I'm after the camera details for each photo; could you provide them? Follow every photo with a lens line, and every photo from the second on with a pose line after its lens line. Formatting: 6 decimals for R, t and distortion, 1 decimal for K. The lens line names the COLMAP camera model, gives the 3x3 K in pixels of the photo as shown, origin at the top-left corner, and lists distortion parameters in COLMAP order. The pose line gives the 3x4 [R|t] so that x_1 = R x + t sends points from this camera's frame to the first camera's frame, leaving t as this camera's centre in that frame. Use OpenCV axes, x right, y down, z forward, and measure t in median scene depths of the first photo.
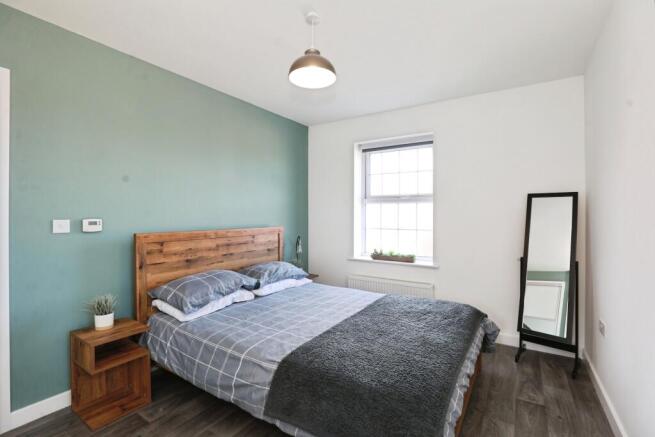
lens RADIAL K [[303.8, 0, 329.1], [0, 303.8, 211.5], [0, 0, 1]] dist [-0.026873, -0.000047]
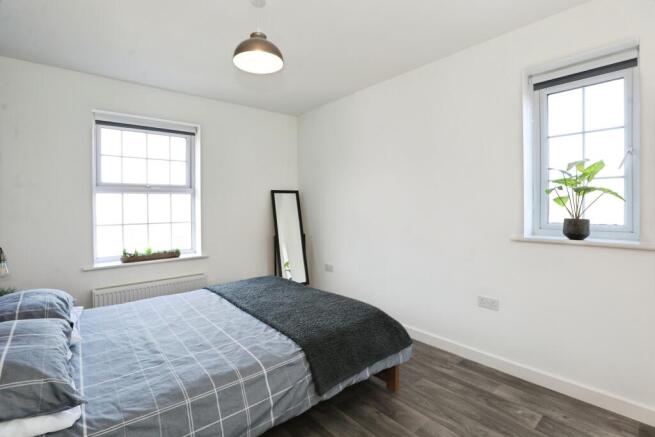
lens RADIAL K [[303.8, 0, 329.1], [0, 303.8, 211.5], [0, 0, 1]] dist [-0.026873, -0.000047]
pose [[0.280759, -0.024006, 0.959478, -0.664641], [0.005053, 0.999710, 0.023534, 0.008276], [-0.959765, -0.001759, 0.280799, 0.379054]]
